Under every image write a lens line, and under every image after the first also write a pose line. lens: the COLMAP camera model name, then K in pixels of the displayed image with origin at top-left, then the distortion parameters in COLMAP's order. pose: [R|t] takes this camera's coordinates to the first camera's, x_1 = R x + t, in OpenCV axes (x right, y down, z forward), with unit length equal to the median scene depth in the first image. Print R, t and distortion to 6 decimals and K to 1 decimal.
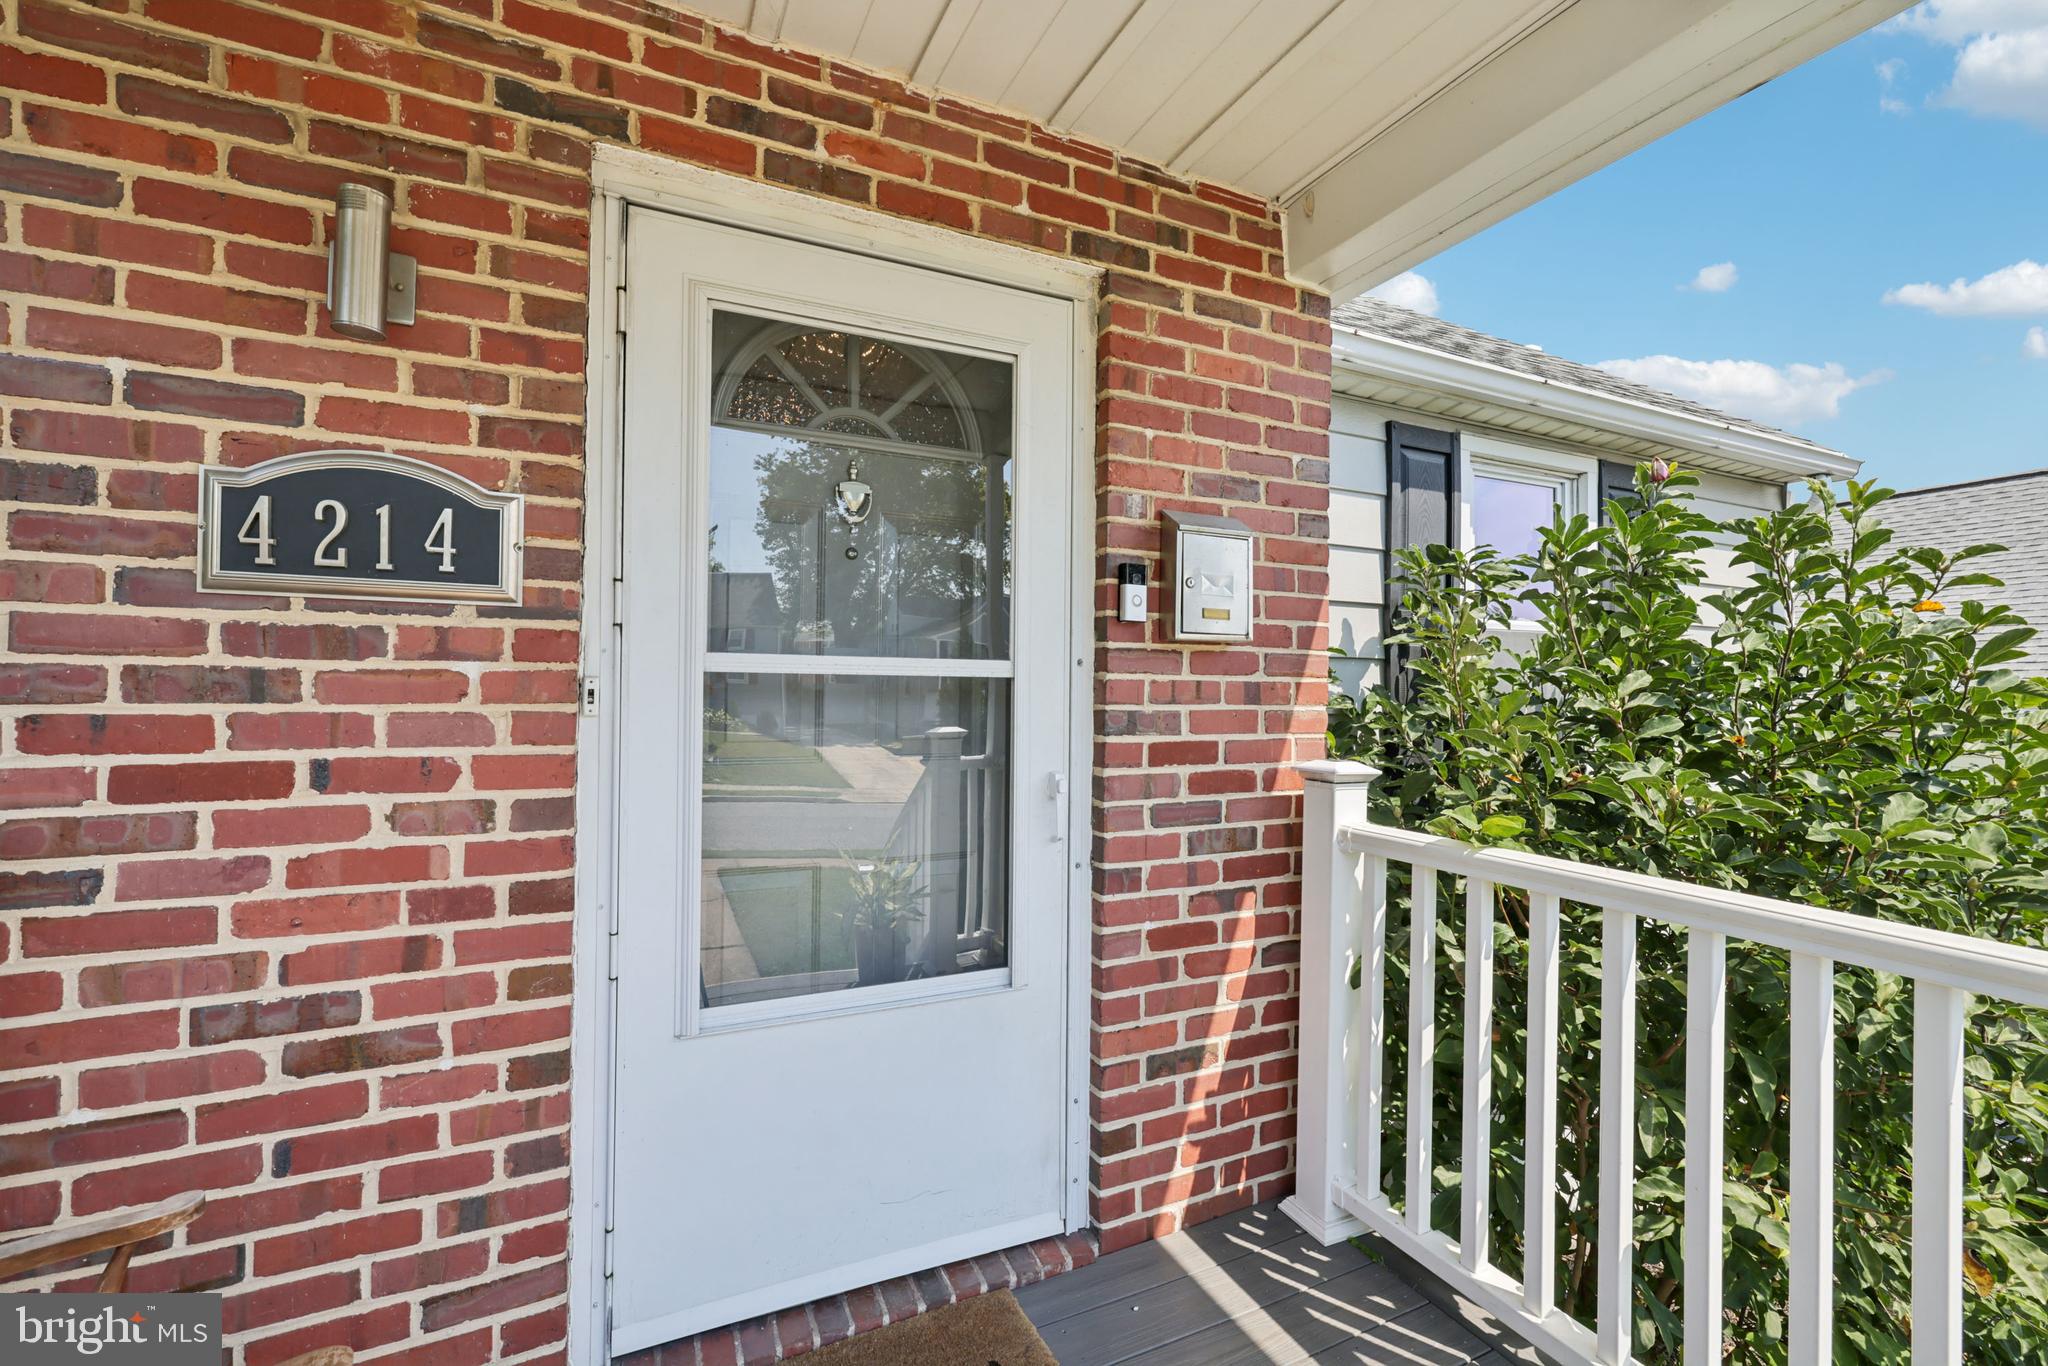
lens RADIAL K [[865.2, 0, 1021.3], [0, 865.2, 677.1], [0, 0, 1]] dist [-0.001561, -0.000008]
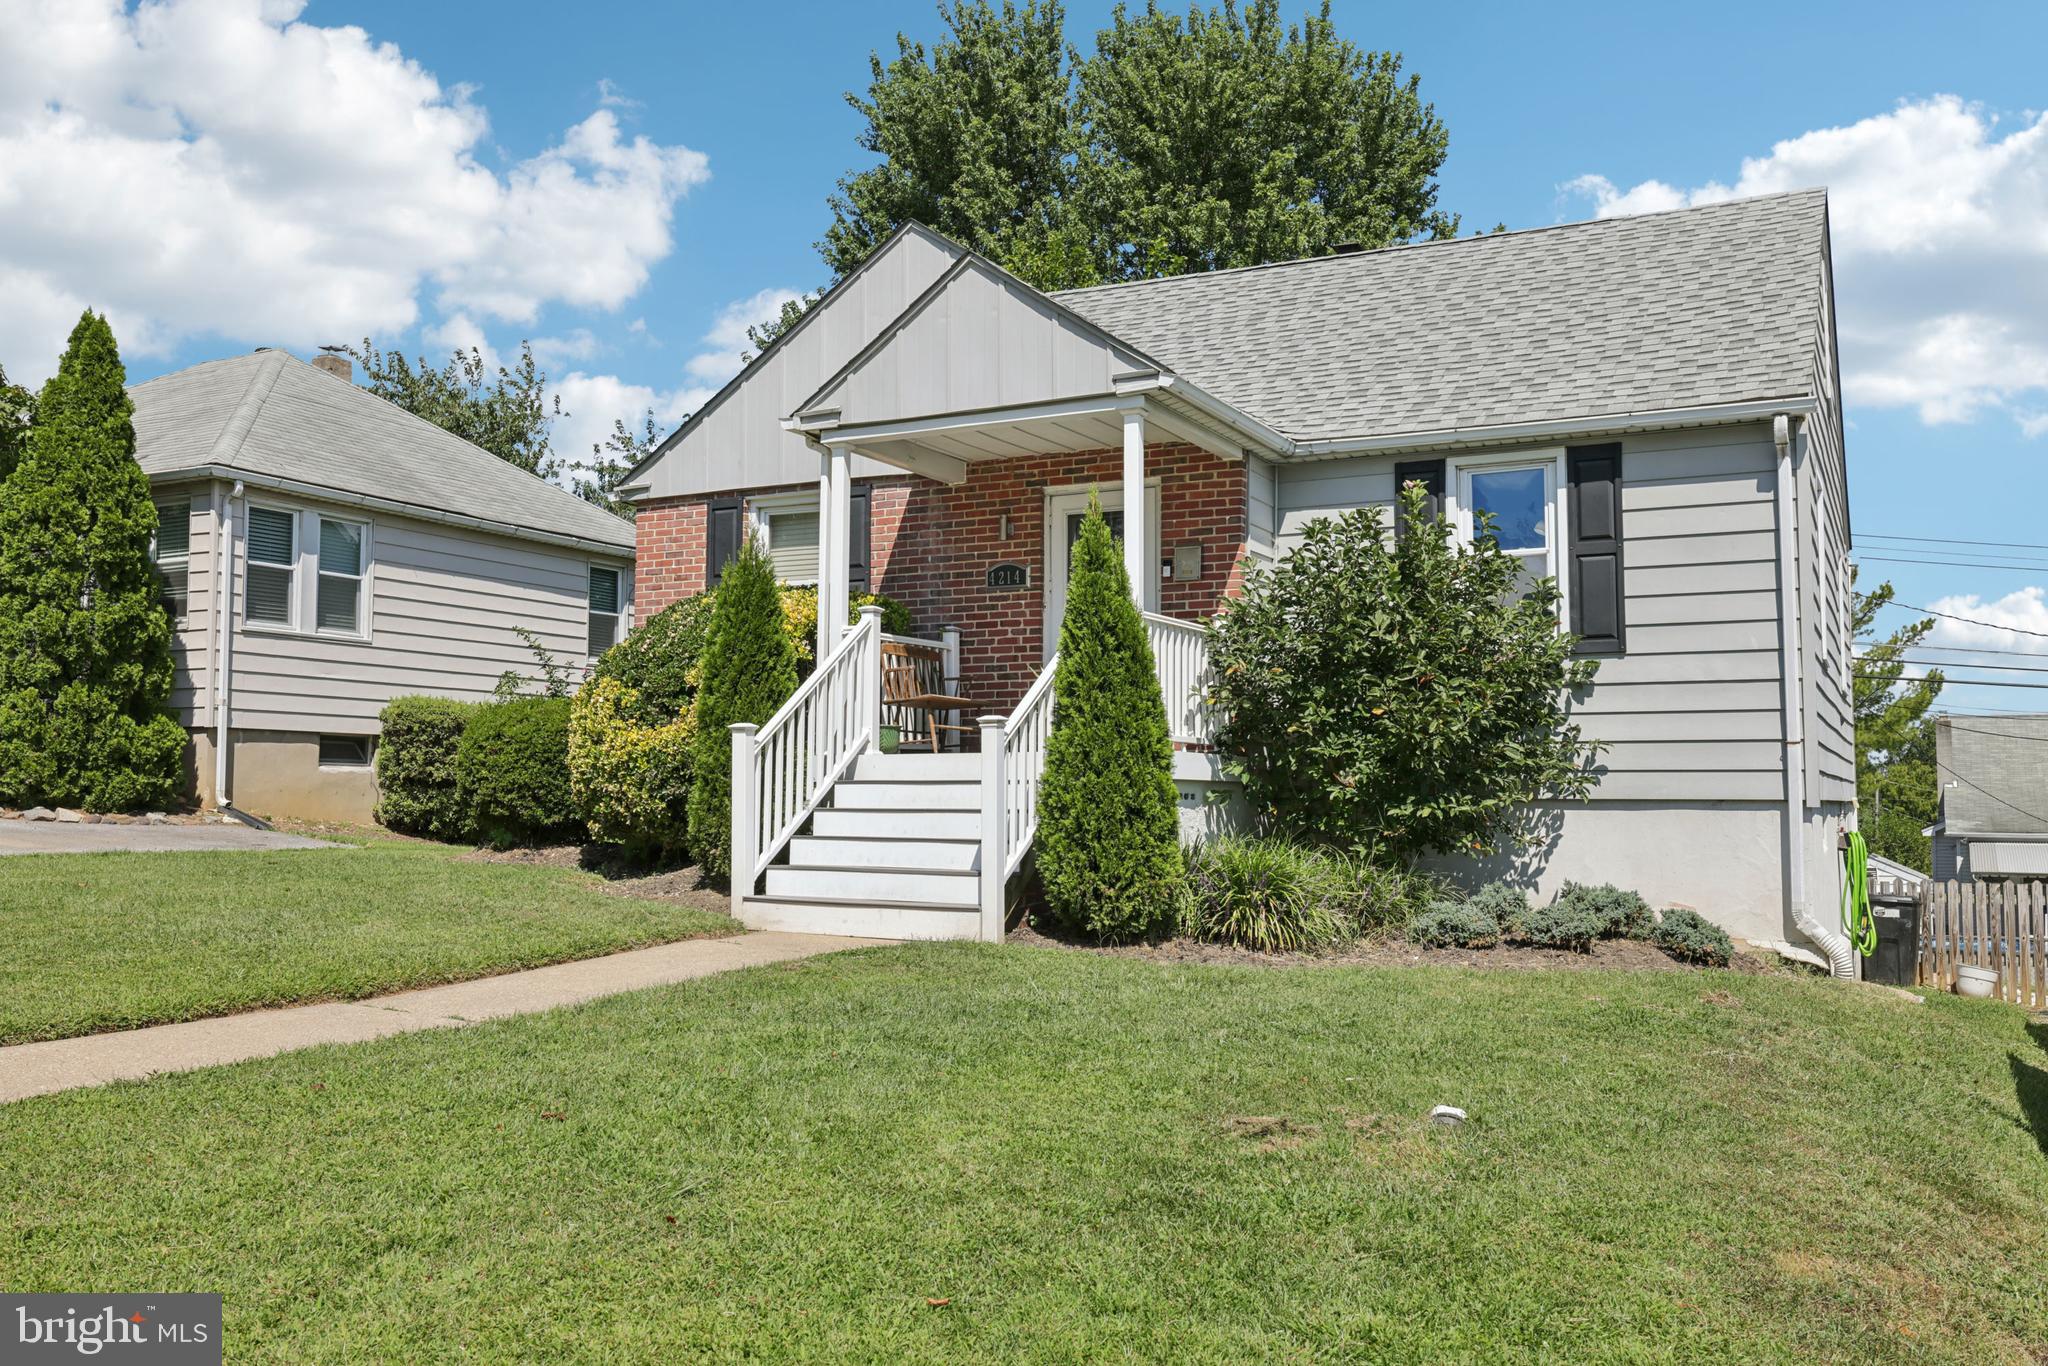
lens RADIAL K [[1755.4, 0, 1025.3], [0, 1755.4, 673.9], [0, 0, 1]] dist [-0.003735, 0.014030]
pose [[0.606645, -0.066906, -0.792153, 6.416237], [0.011899, 0.997105, -0.075104, 1.016558], [0.794884, 0.036135, 0.605685, -4.444781]]
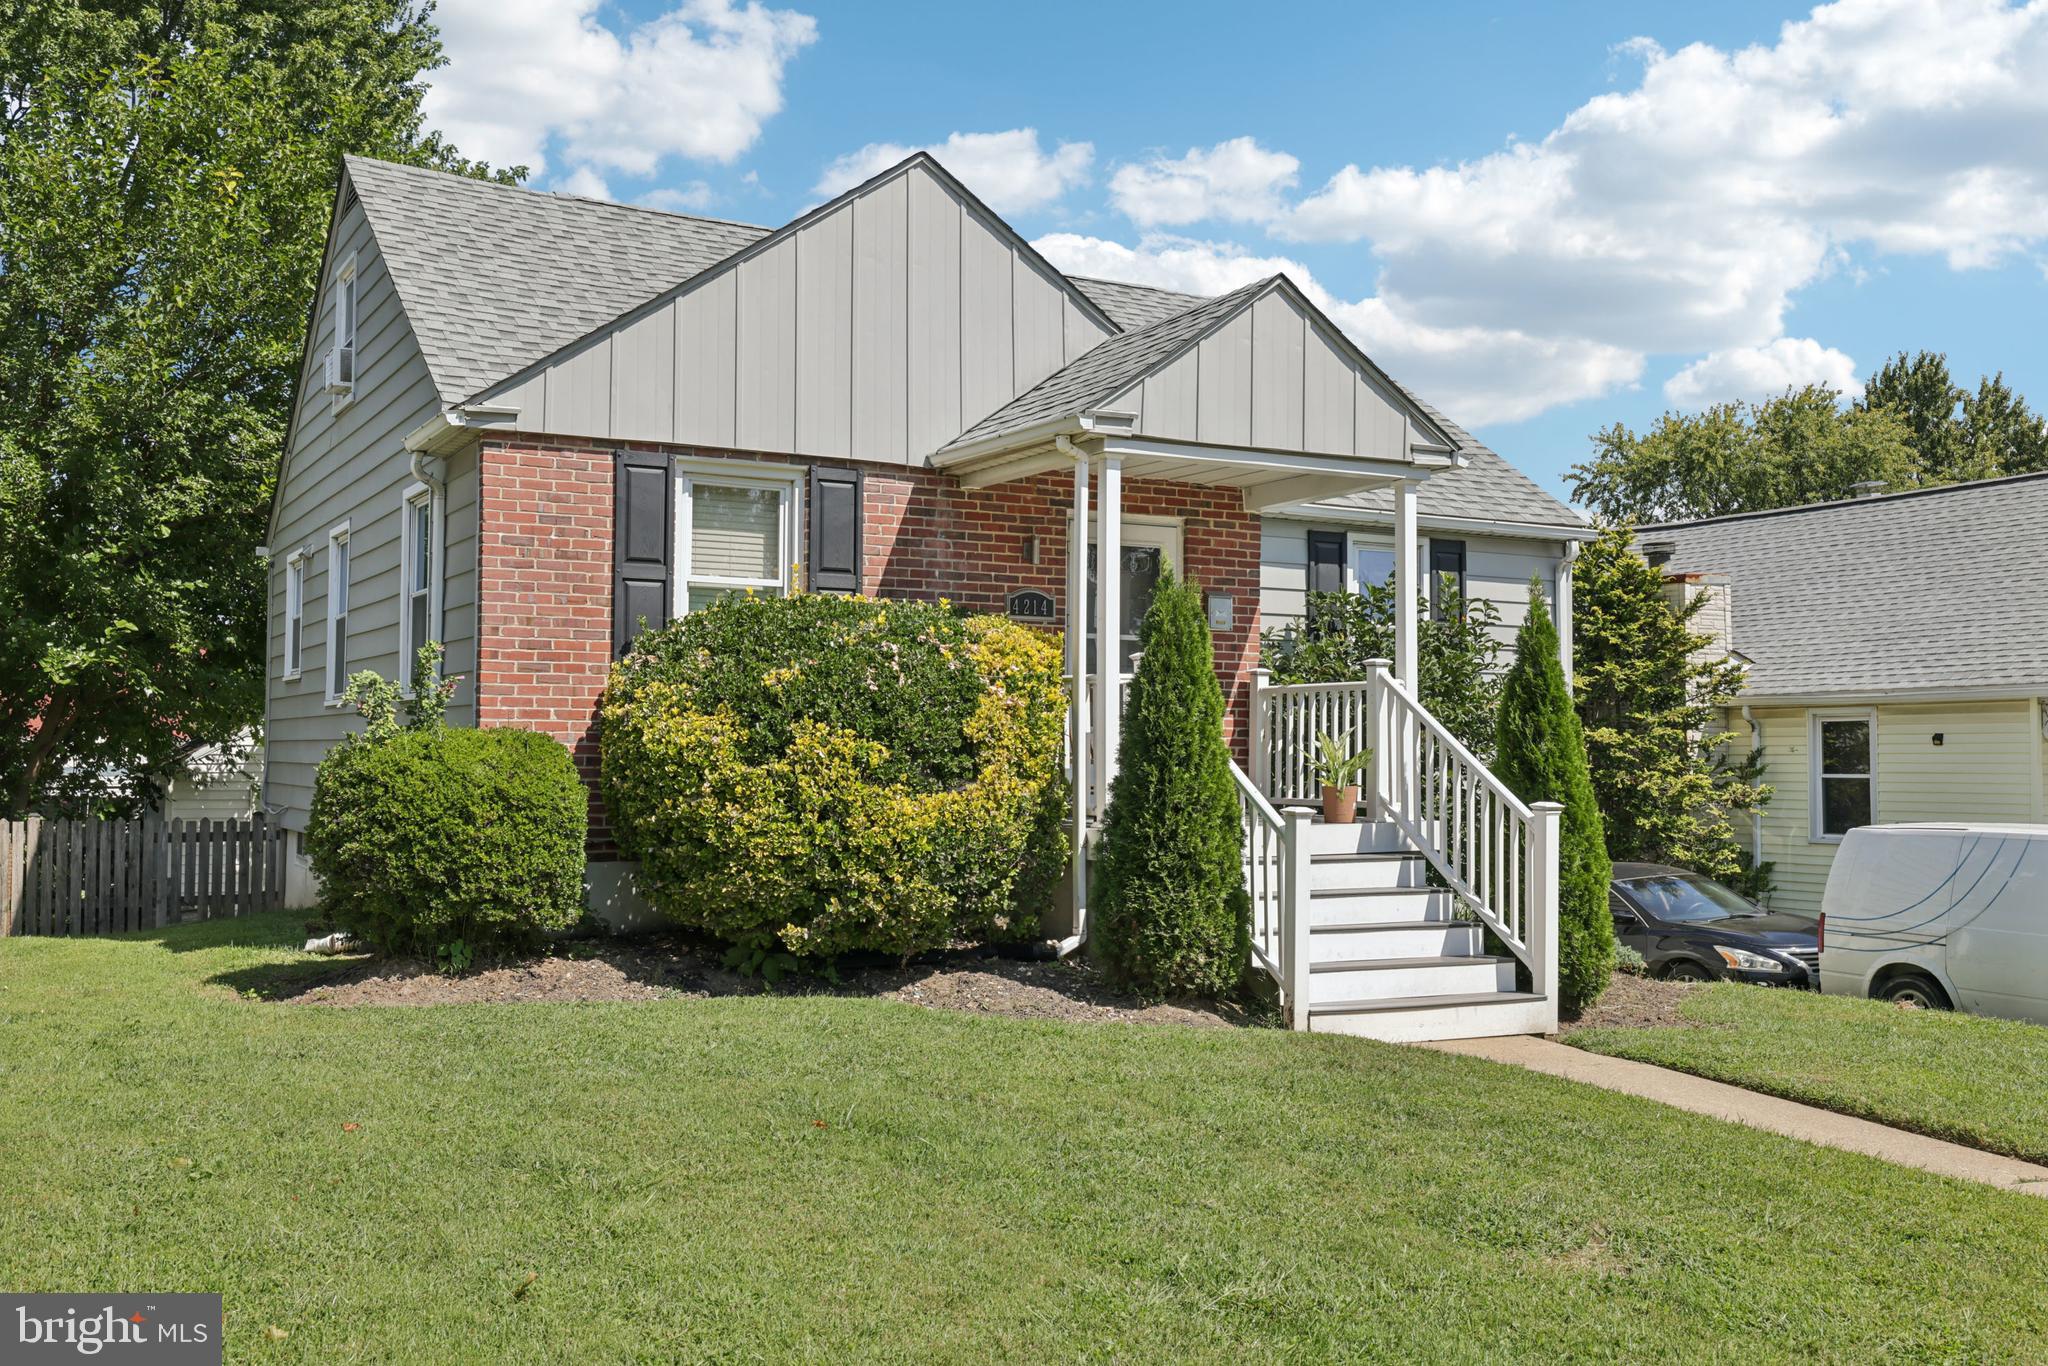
lens RADIAL K [[1903.6, 0, 1043.8], [0, 1903.6, 653.9], [0, 0, 1]] dist [-0.001855, 0.000000]
pose [[0.997300, -0.002606, 0.073393, -1.191494], [0.005632, 0.999141, -0.041054, 0.414485], [-0.073223, 0.041357, 0.996458, -7.500039]]
